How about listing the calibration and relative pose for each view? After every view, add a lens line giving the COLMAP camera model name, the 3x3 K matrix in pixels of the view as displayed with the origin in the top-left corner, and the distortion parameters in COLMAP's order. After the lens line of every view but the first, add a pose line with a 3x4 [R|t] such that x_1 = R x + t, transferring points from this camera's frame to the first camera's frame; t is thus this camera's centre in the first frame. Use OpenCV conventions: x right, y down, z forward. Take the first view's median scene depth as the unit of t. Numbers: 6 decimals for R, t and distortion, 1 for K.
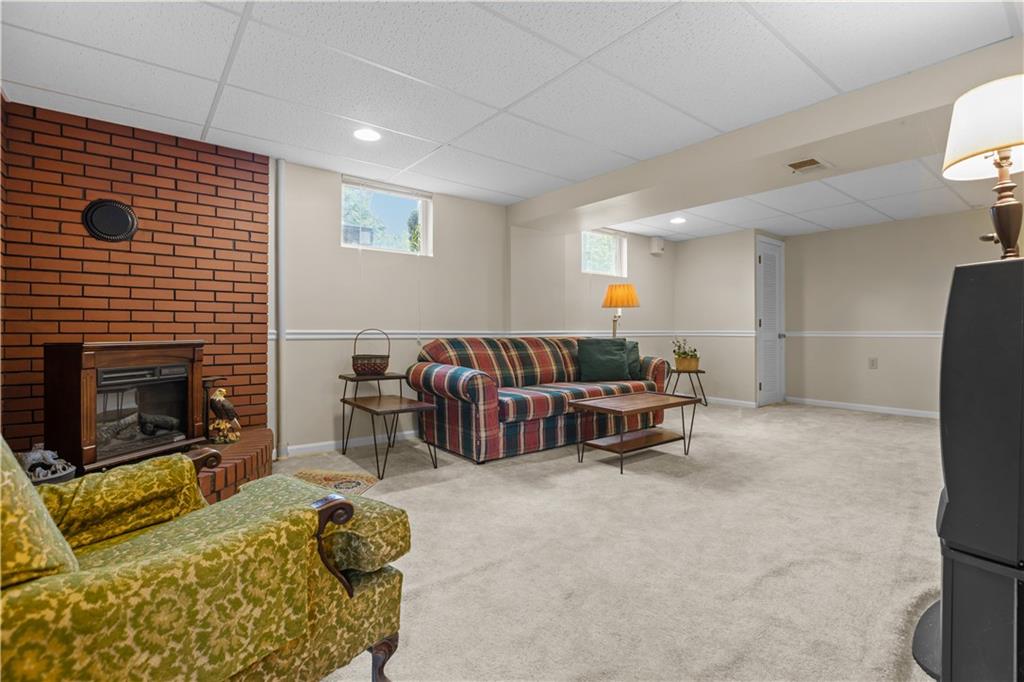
lens RADIAL K [[482.2, 0, 512.0], [0, 482.2, 337.6], [0, 0, 1]] dist [-0.004174, -0.002537]
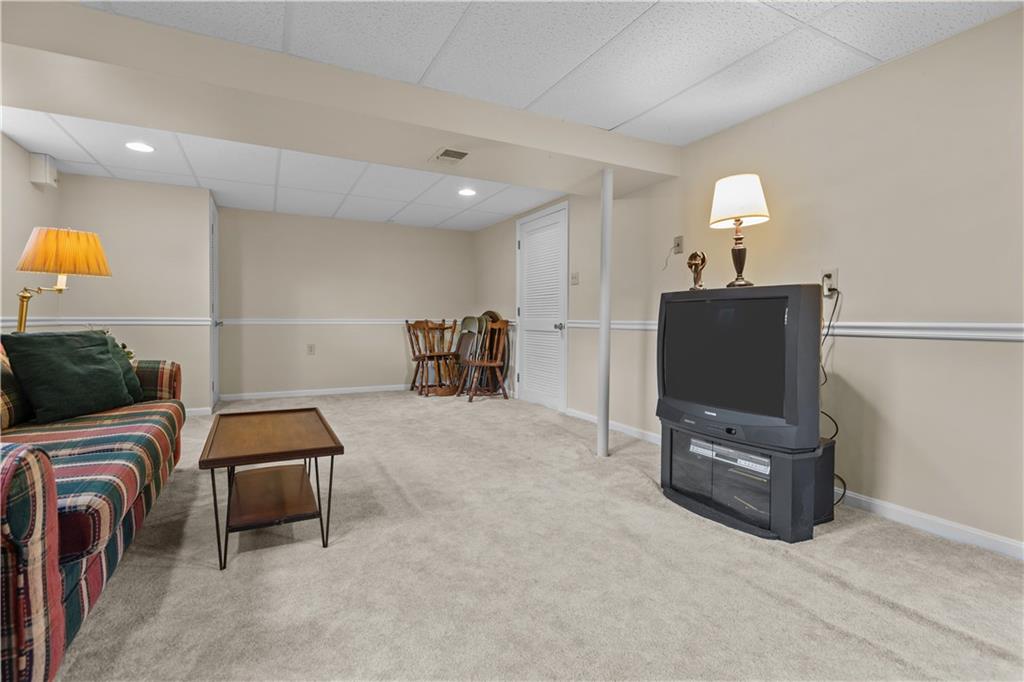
lens RADIAL K [[482.2, 0, 512.3], [0, 482.2, 330.5], [0, 0, 1]] dist [-0.004174, -0.002537]
pose [[0.169564, -0.021630, 0.985282, -0.357207], [0.005949, 0.999763, 0.020924, -0.011821], [-0.985501, 0.002313, 0.169652, 0.676653]]
